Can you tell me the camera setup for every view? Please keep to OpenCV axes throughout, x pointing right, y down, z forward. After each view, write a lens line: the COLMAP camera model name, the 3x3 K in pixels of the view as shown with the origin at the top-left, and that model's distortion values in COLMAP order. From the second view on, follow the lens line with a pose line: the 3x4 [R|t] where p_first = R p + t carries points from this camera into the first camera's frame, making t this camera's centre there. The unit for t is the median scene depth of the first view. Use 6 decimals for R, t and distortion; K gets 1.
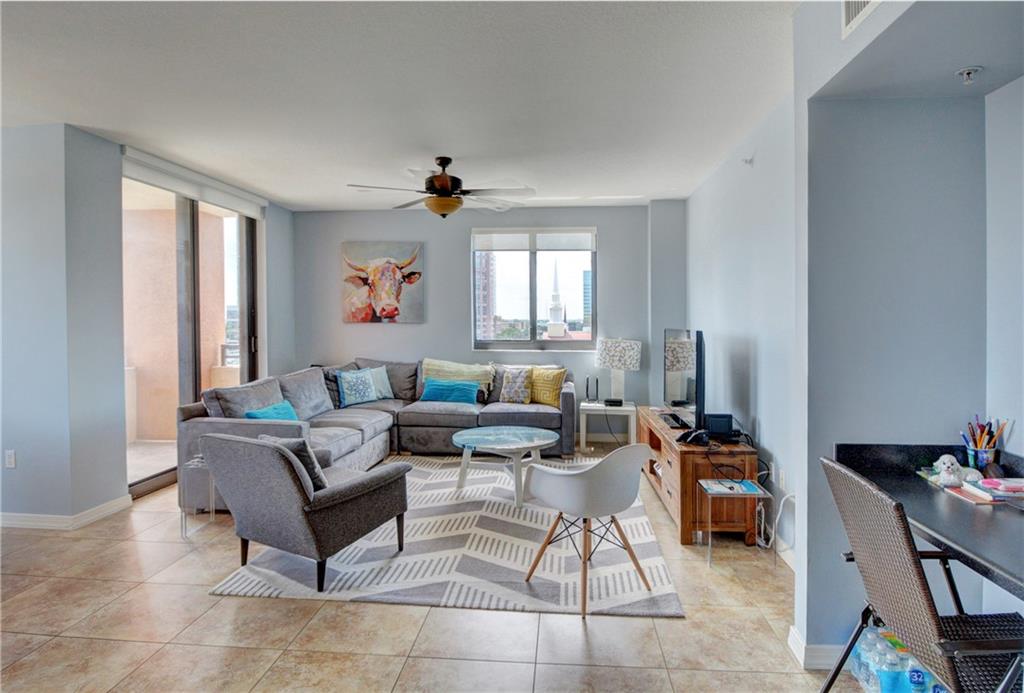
lens RADIAL K [[554.3, 0, 545.6], [0, 554.3, 345.5], [0, 0, 1]] dist [-0.019811, 0.019750]
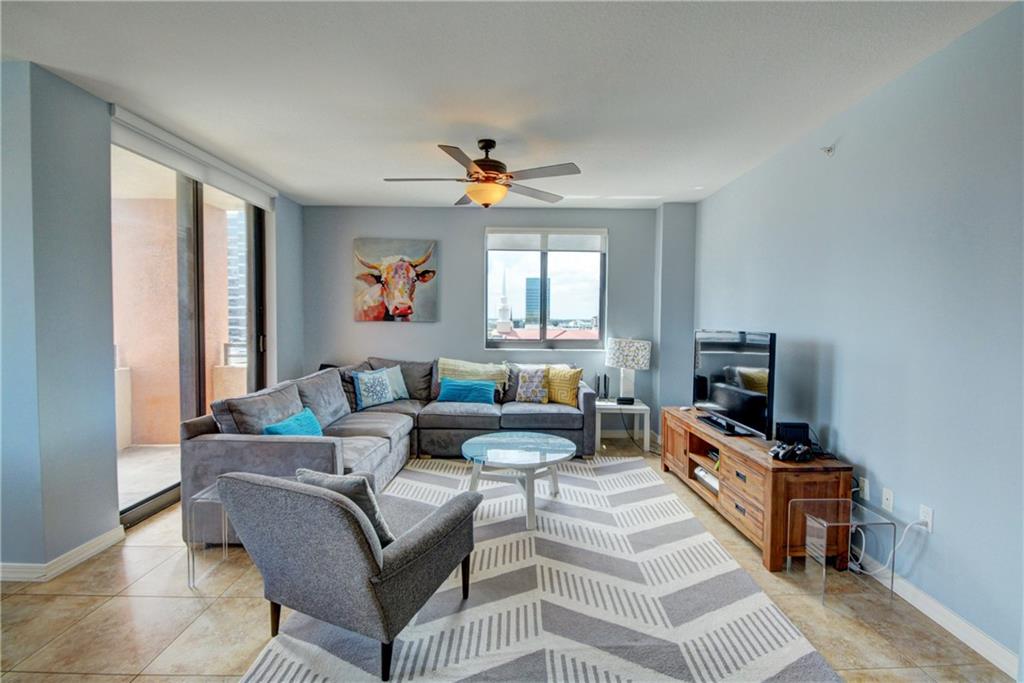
lens RADIAL K [[450.1, 0, 516.8], [0, 450.1, 343.5], [0, 0, 1]] dist [0.000176, -0.000616]
pose [[0.997741, 0.003164, 0.067096, -0.139303], [-0.003783, 0.999951, 0.009104, -0.010433], [-0.067064, -0.009338, 0.997705, 0.193779]]
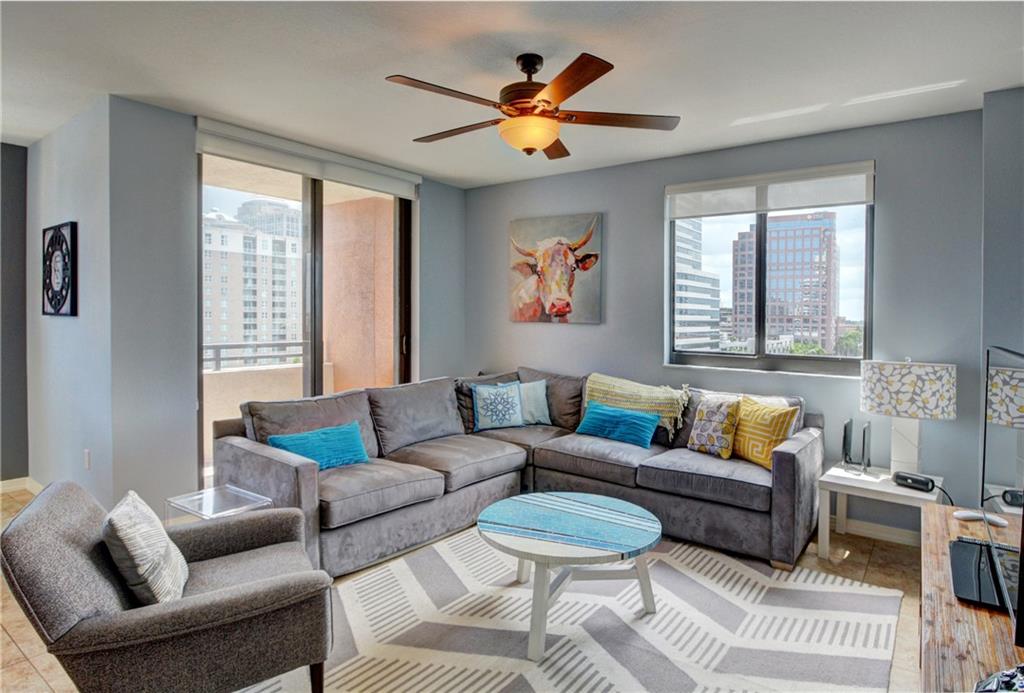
lens RADIAL K [[552.4, 0, 581.9], [0, 552.4, 331.5], [0, 0, 1]] dist [-0.017079, 0.000799]
pose [[0.849479, 0.025675, -0.526998, 0.149874], [-0.038720, 0.999156, -0.013735, -0.020937], [0.526200, 0.032073, 0.849756, 0.394704]]
